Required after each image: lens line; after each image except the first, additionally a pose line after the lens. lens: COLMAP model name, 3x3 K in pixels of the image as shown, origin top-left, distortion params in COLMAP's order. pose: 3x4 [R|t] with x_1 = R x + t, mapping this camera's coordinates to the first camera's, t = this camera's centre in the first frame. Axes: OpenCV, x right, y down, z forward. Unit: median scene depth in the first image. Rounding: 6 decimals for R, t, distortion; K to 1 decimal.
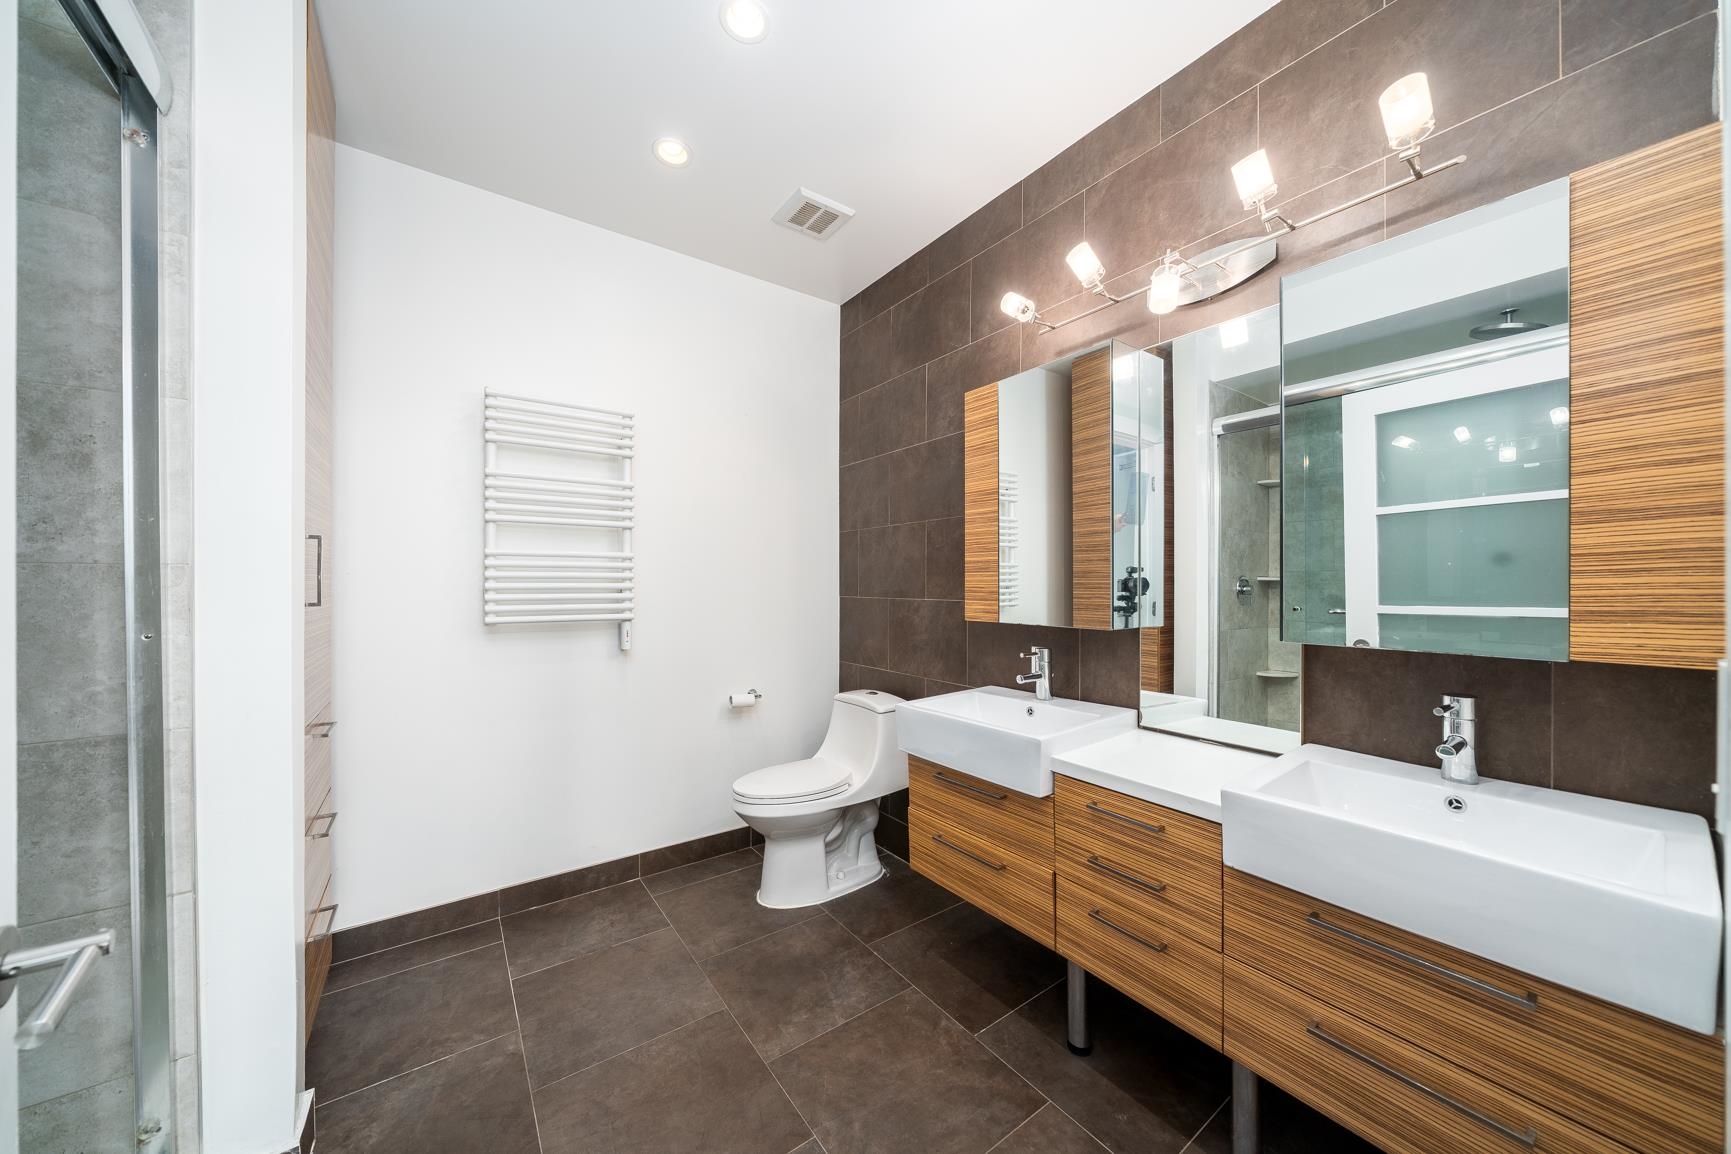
lens RADIAL K [[596.2, 0, 867.9], [0, 596.2, 582.8], [0, 0, 1]] dist [-0.002170, -0.000203]
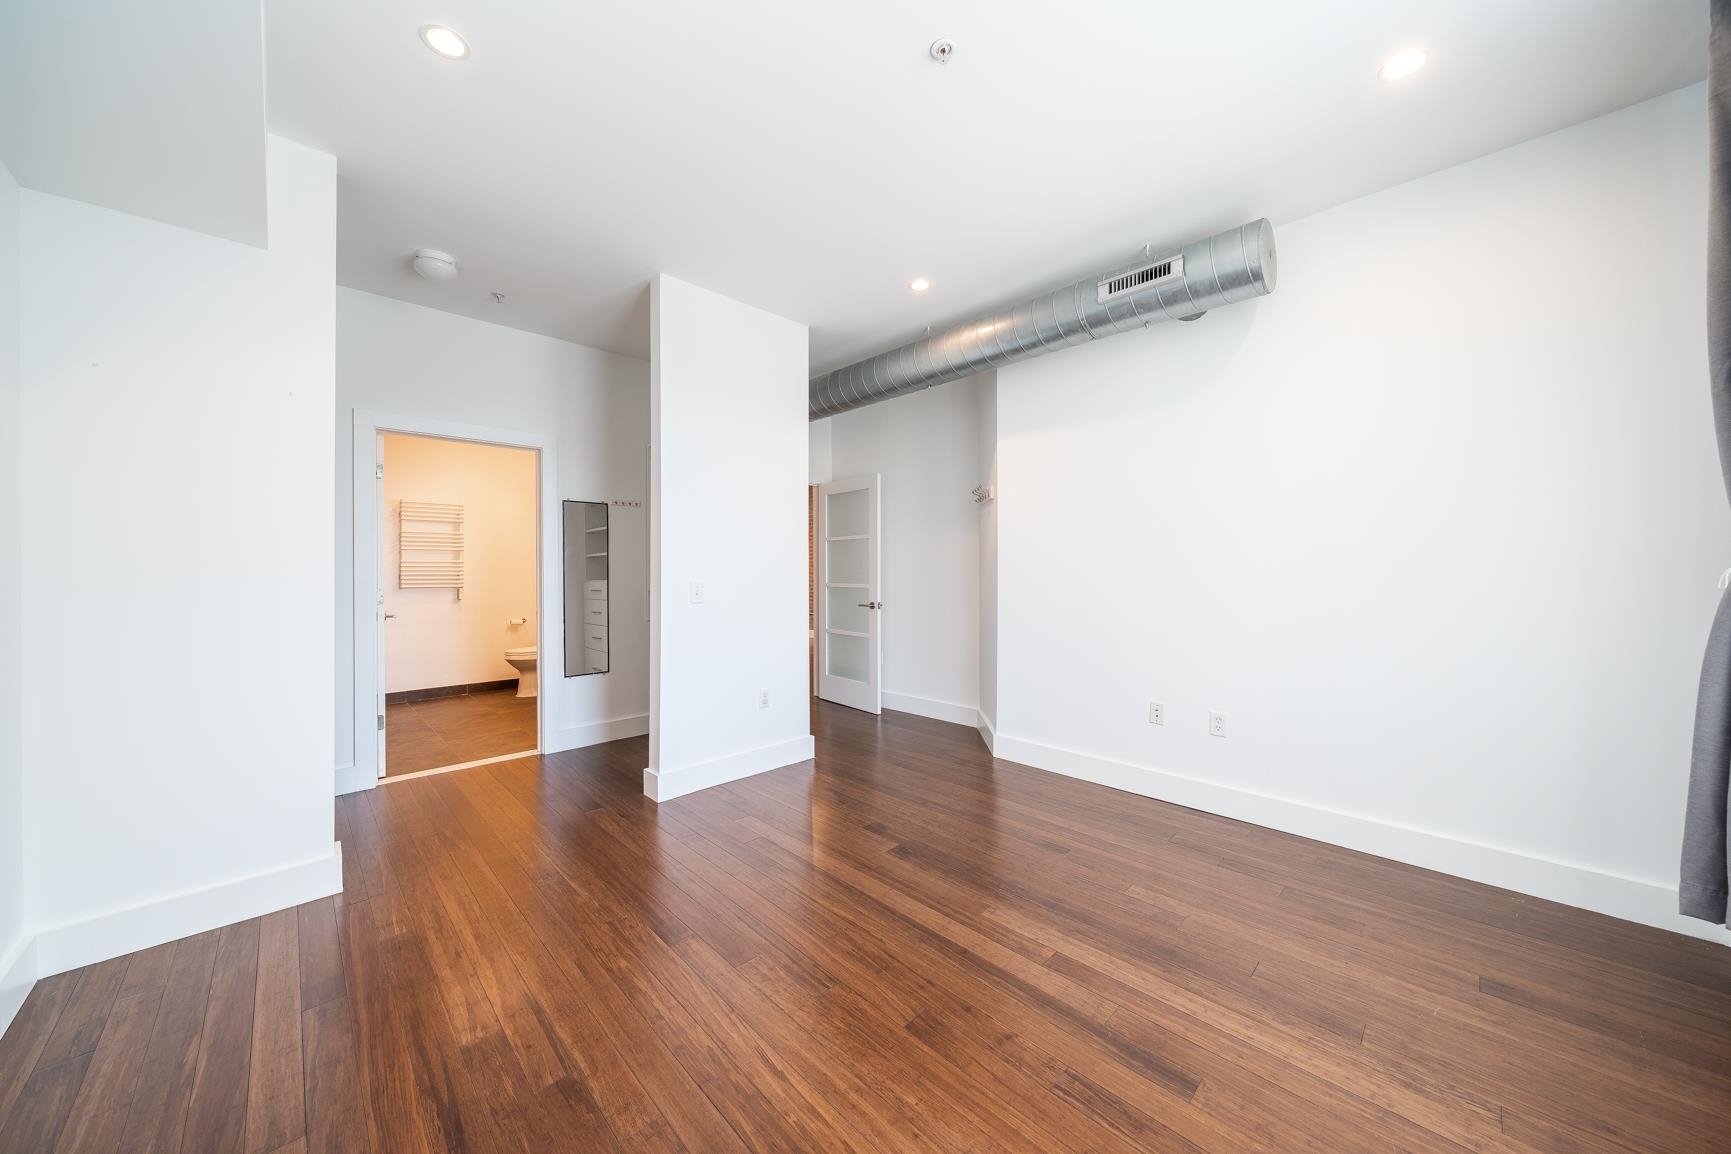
lens RADIAL K [[596.2, 0, 869.2], [0, 596.2, 577.7], [0, 0, 1]] dist [-0.002170, -0.000203]
pose [[0.989223, -0.004760, 0.146338, 1.035866], [0.003792, 0.999969, 0.006893, 0.013472], [-0.146367, -0.006264, 0.989211, -1.920139]]
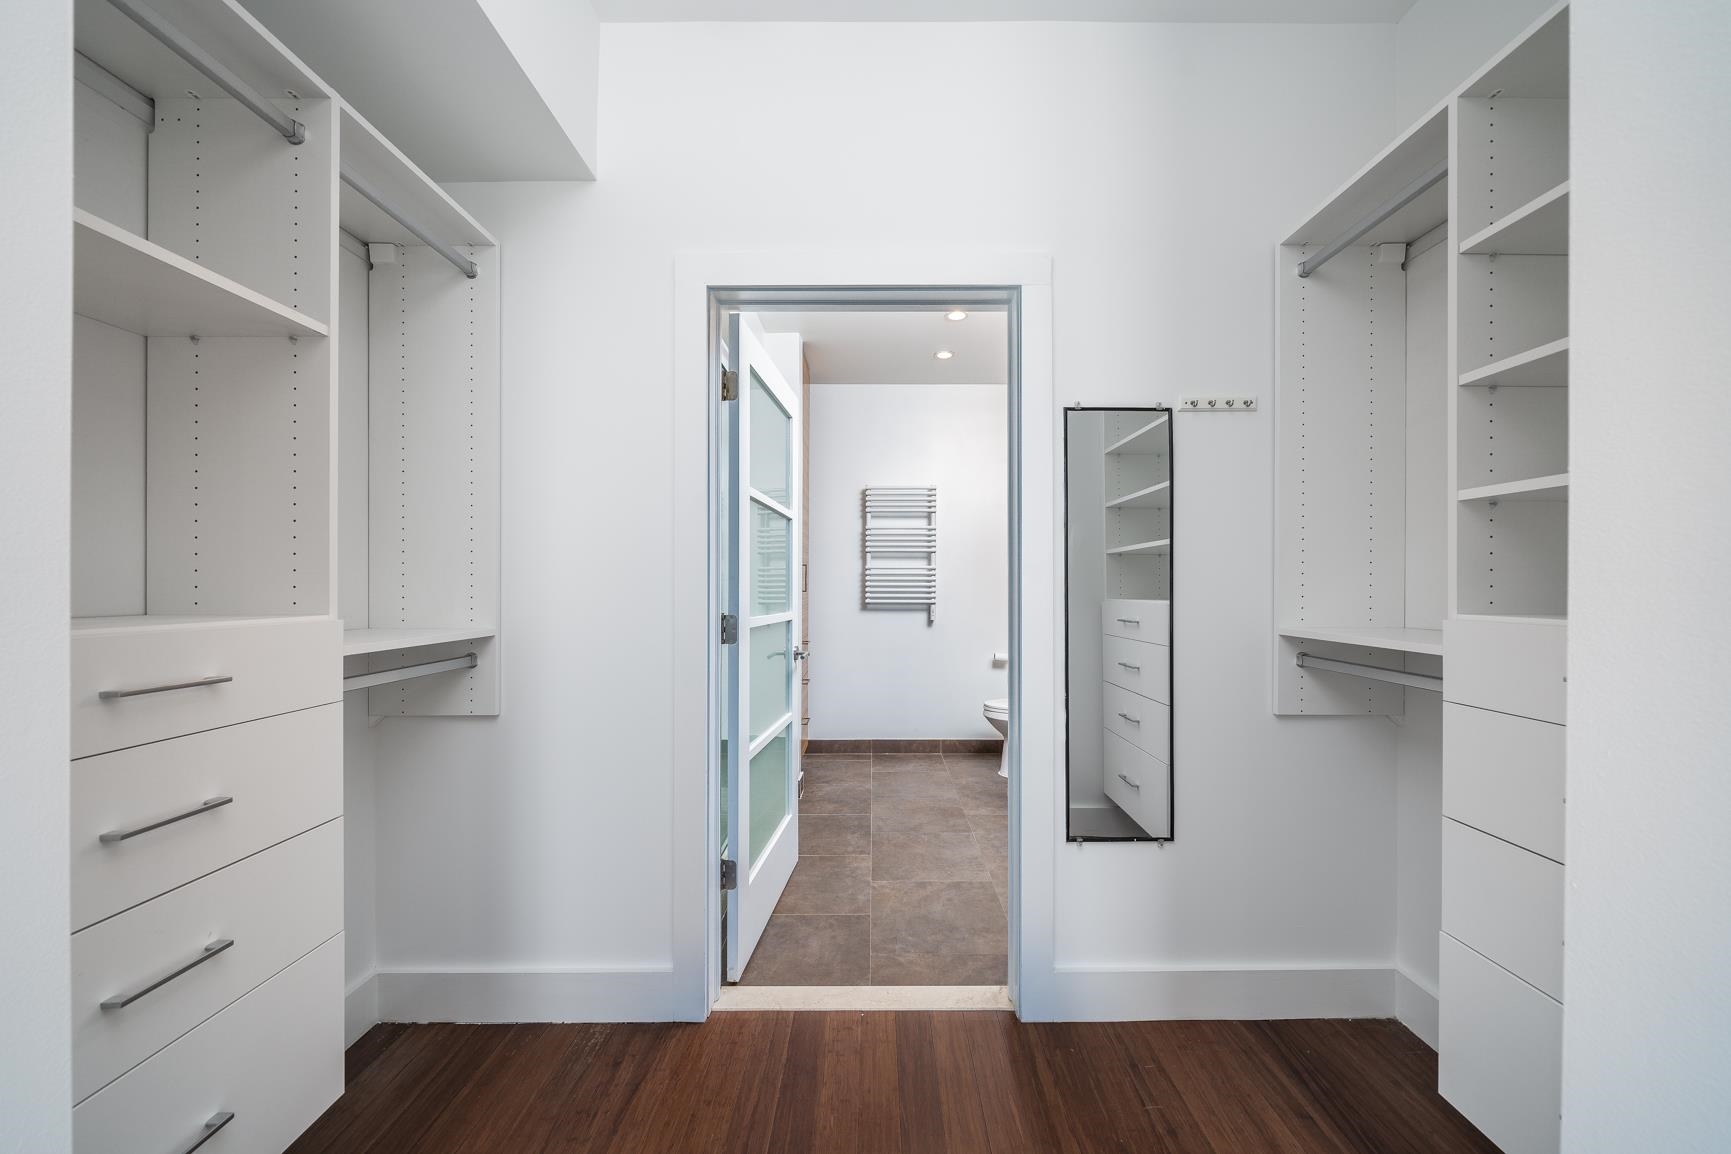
lens RADIAL K [[625.7, 0, 871.7], [0, 625.7, 586.2], [0, 0, 1]] dist [-0.002702, -0.000310]
pose [[0.807207, 0.002084, -0.590265, 0.621416], [-0.004360, 0.999988, -0.002433, 0.016742], [0.590253, 0.004537, 0.807206, -0.697257]]
